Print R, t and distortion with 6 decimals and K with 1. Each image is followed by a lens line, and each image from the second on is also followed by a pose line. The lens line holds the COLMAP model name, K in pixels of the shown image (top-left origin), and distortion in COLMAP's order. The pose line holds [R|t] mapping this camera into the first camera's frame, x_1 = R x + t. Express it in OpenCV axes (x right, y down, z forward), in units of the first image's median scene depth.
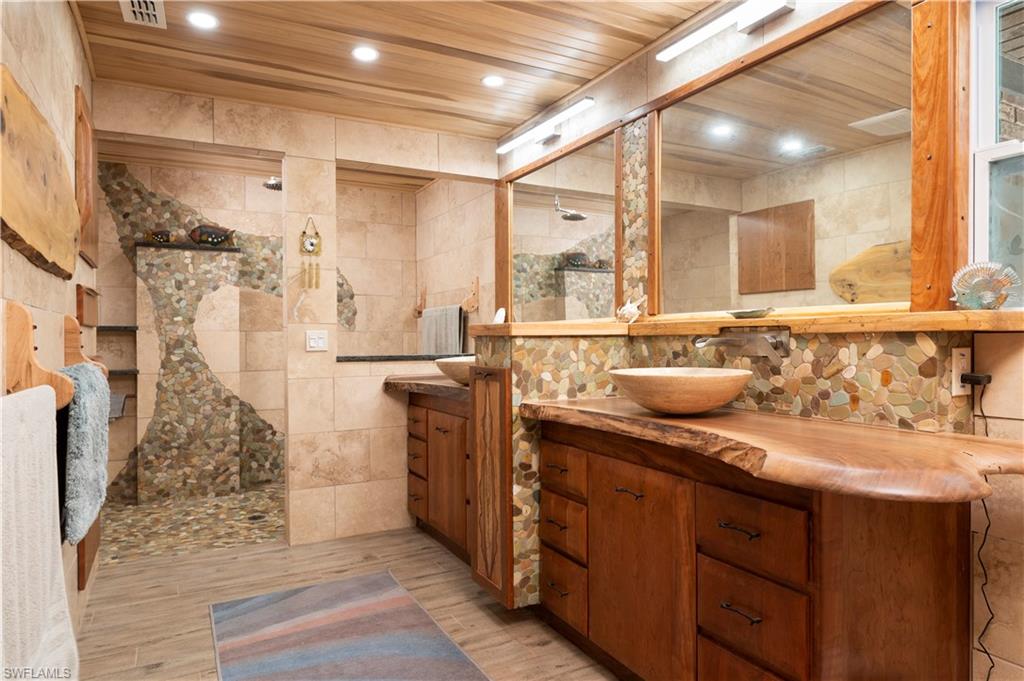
lens RADIAL K [[628.9, 0, 515.4], [0, 628.9, 341.4], [0, 0, 1]] dist [0.010266, -0.000722]
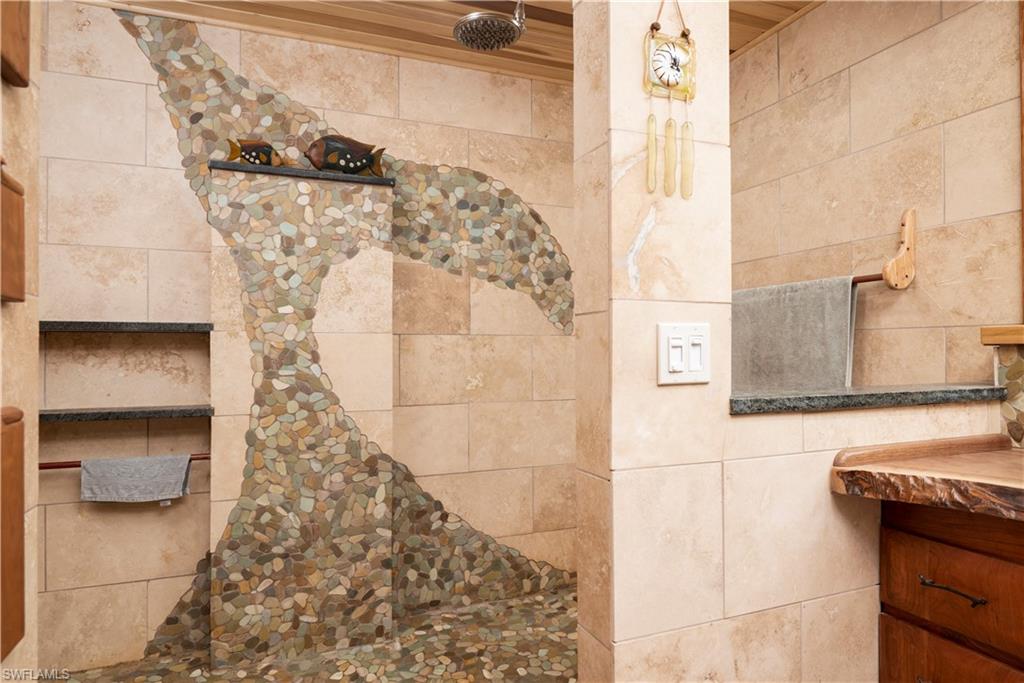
lens RADIAL K [[604.6, 0, 510.0], [0, 604.6, 342.8], [0, 0, 1]] dist [0.006471, -0.001019]
pose [[0.992483, -0.000730, -0.122380, -0.285661], [-0.000922, 0.999909, -0.013442, -0.001682], [0.122379, 0.013454, 0.992392, 0.518970]]
